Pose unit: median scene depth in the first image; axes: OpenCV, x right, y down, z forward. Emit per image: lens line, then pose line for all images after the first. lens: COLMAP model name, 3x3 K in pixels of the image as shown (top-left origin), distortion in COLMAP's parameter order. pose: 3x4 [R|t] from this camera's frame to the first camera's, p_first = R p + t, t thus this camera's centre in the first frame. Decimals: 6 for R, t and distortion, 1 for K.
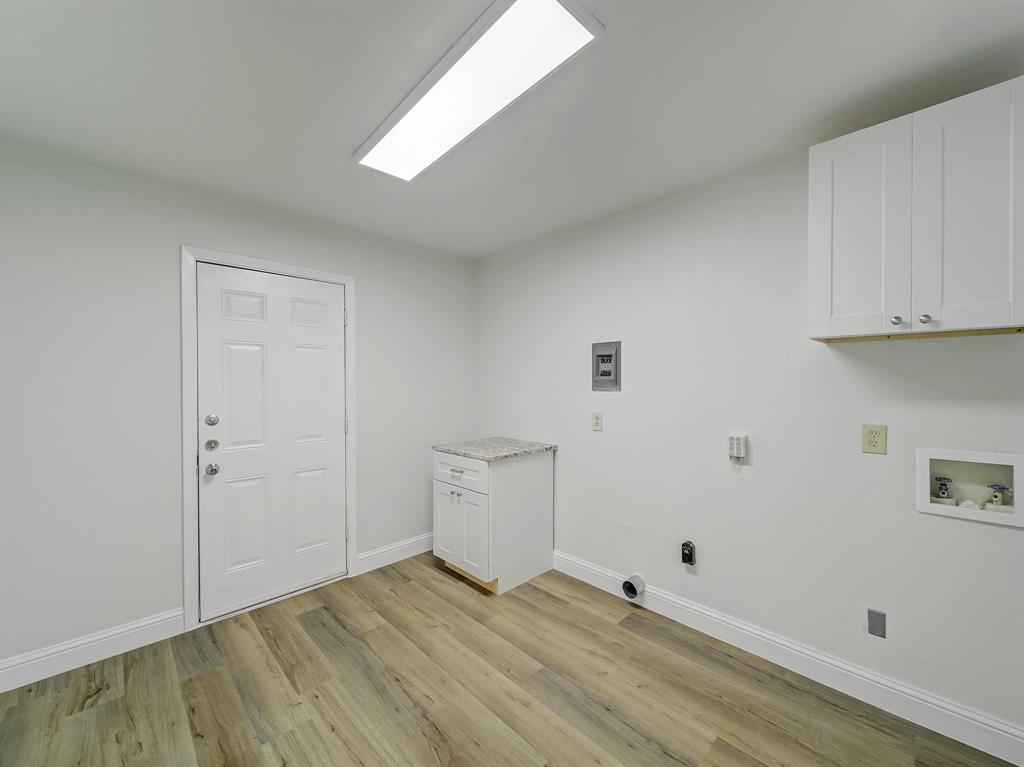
lens RADIAL K [[404.2, 0, 518.0], [0, 404.2, 384.7], [0, 0, 1]] dist [-0.001441, -0.000833]
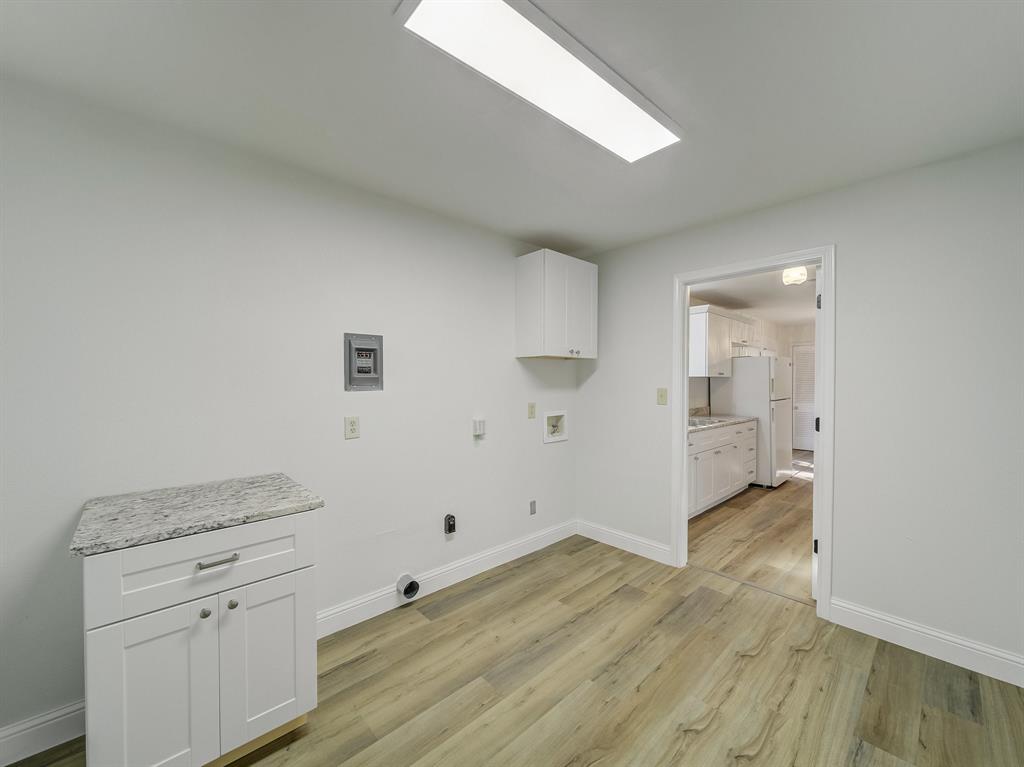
lens RADIAL K [[404.2, 0, 534.5], [0, 404.2, 384.5], [0, 0, 1]] dist [-0.001441, -0.000833]
pose [[0.010117, -0.010041, 0.999898, -0.805952], [0.008008, 0.999918, 0.009961, -0.003884], [-0.999917, 0.007907, 0.010196, 0.779556]]
